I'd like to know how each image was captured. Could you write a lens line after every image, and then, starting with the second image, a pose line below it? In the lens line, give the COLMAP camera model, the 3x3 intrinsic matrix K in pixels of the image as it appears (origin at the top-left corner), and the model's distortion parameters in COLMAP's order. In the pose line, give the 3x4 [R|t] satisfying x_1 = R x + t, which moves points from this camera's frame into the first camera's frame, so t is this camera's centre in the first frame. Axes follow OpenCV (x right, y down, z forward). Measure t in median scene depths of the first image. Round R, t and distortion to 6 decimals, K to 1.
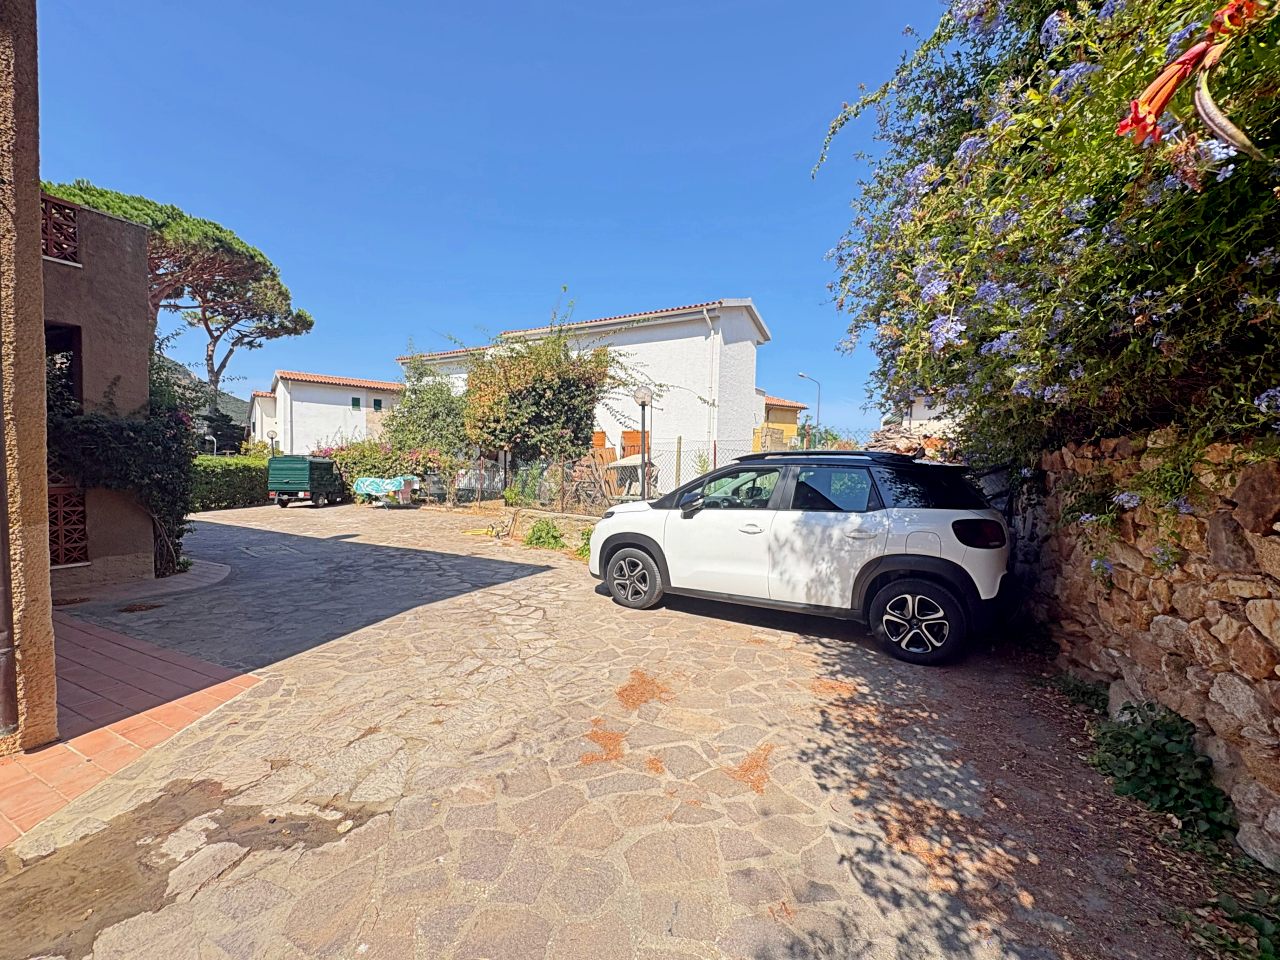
lens RADIAL K [[510.6, 0, 639.6], [0, 510.6, 478.3], [0, 0, 1]] dist [-0.001447, 0.000359]
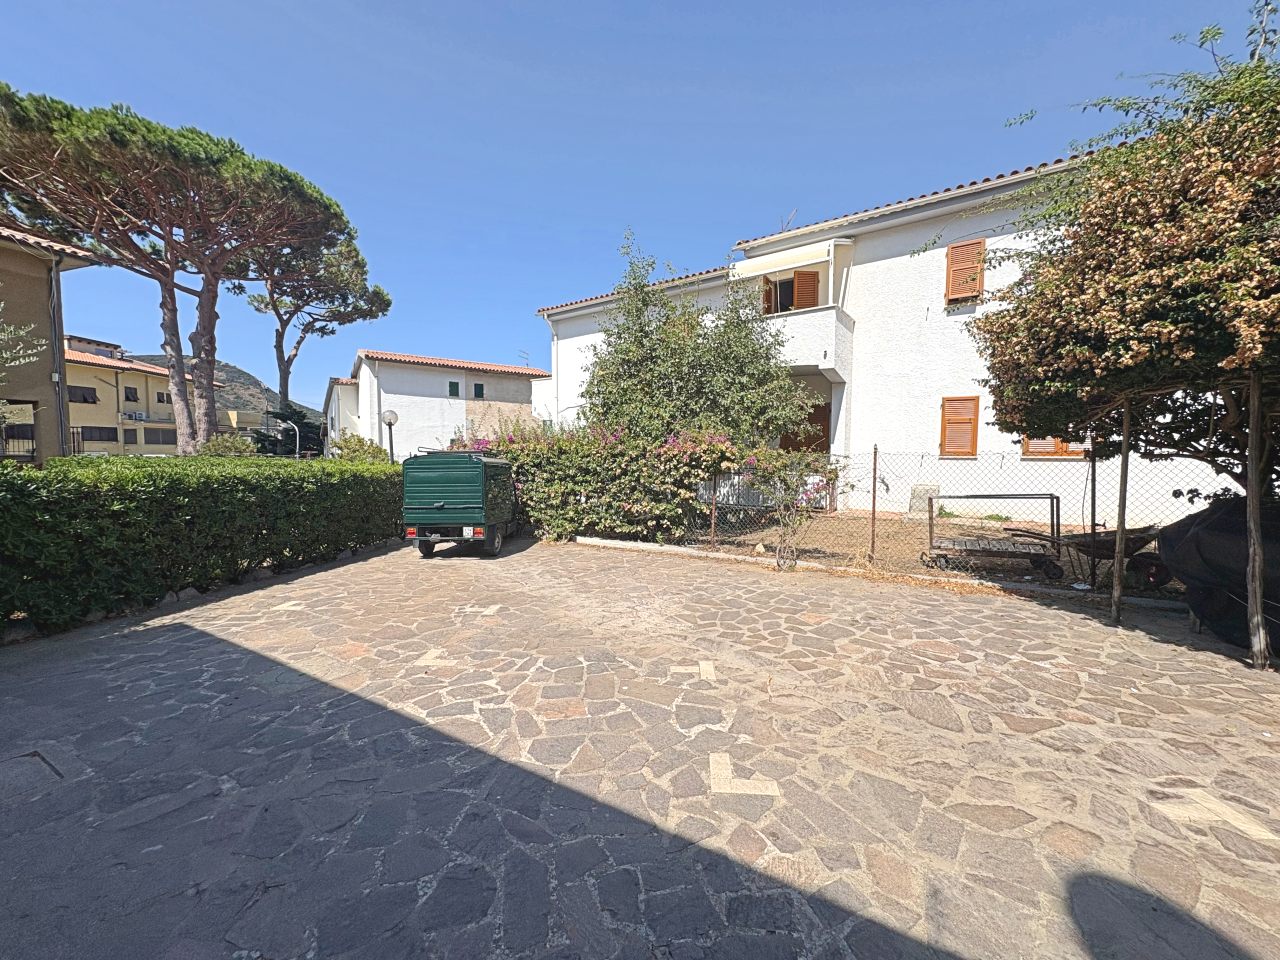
lens RADIAL K [[510.6, 0, 636.8], [0, 510.6, 478.9], [0, 0, 1]] dist [-0.001447, 0.000359]
pose [[0.995847, -0.018178, -0.089207, -0.220220], [0.018780, 0.999806, 0.005909, -0.009053], [0.089082, -0.007560, 0.995996, 0.254478]]
